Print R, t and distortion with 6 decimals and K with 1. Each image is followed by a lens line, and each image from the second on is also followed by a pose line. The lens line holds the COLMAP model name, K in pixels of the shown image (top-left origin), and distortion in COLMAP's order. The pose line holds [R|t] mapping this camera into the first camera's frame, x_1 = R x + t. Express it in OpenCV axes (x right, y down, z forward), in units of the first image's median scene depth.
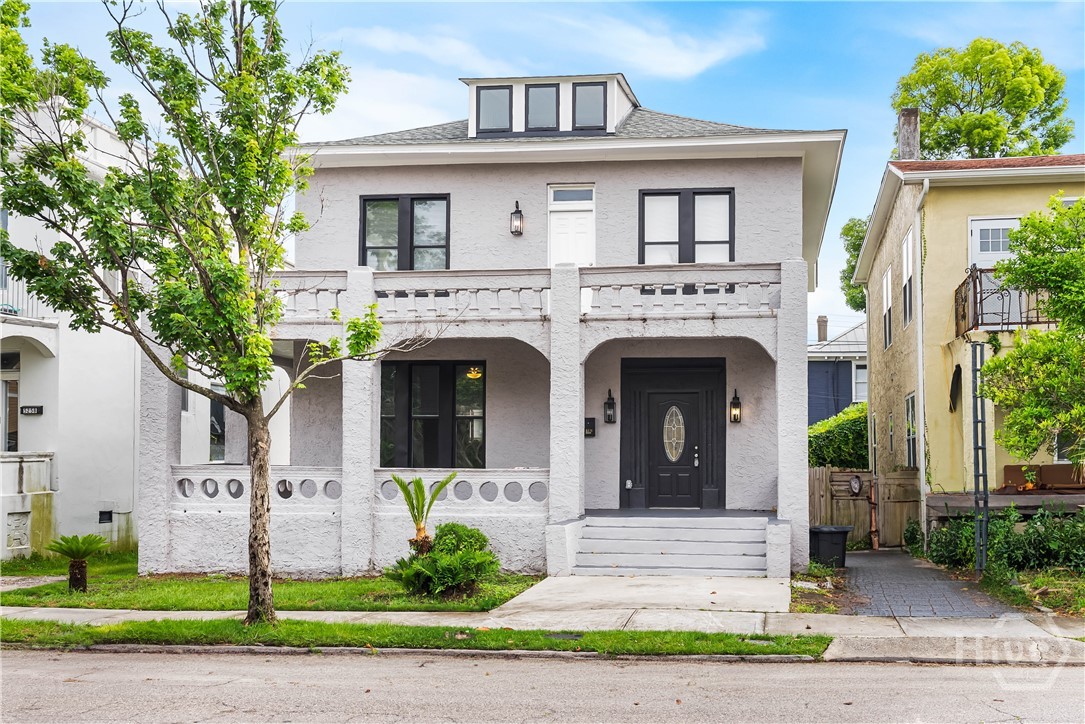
lens RADIAL K [[1069.3, 0, 626.3], [0, 1069.3, 408.5], [0, 0, 1]] dist [0.014576, 0.000000]
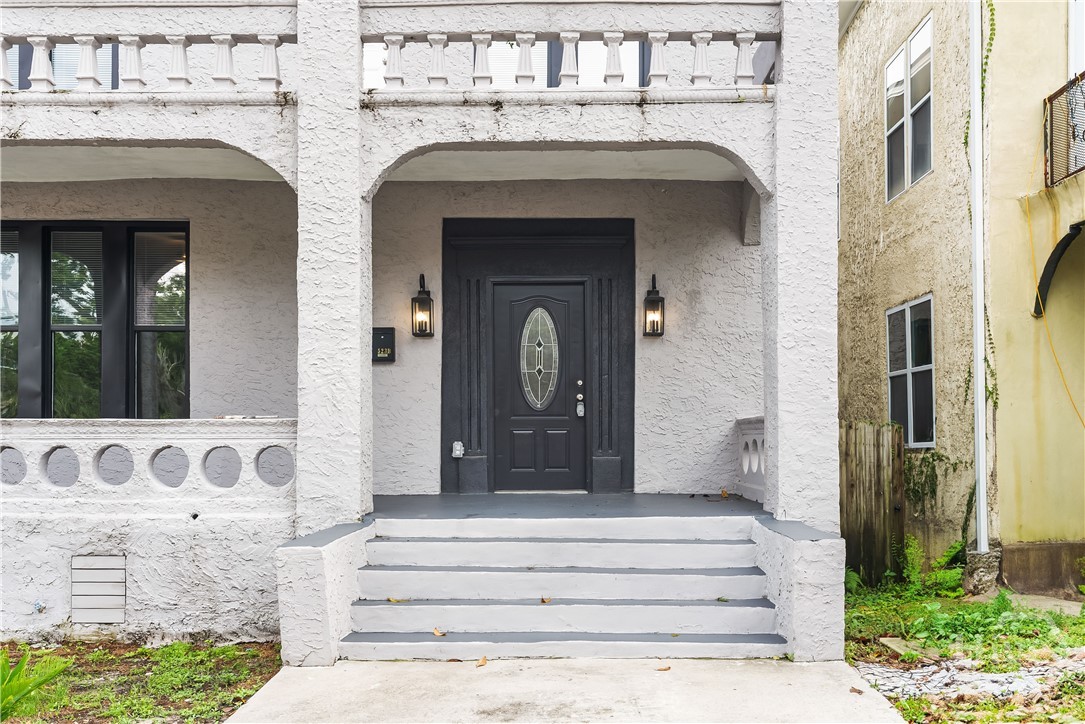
lens RADIAL K [[974.1, 0, 534.8], [0, 974.1, 425.3], [0, 0, 1]] dist [0.014912, -0.011120]
pose [[0.993989, -0.002872, 0.109442, -0.013383], [-0.002243, 0.998912, 0.046590, 0.036106], [-0.109457, -0.046555, 0.992901, 0.514040]]
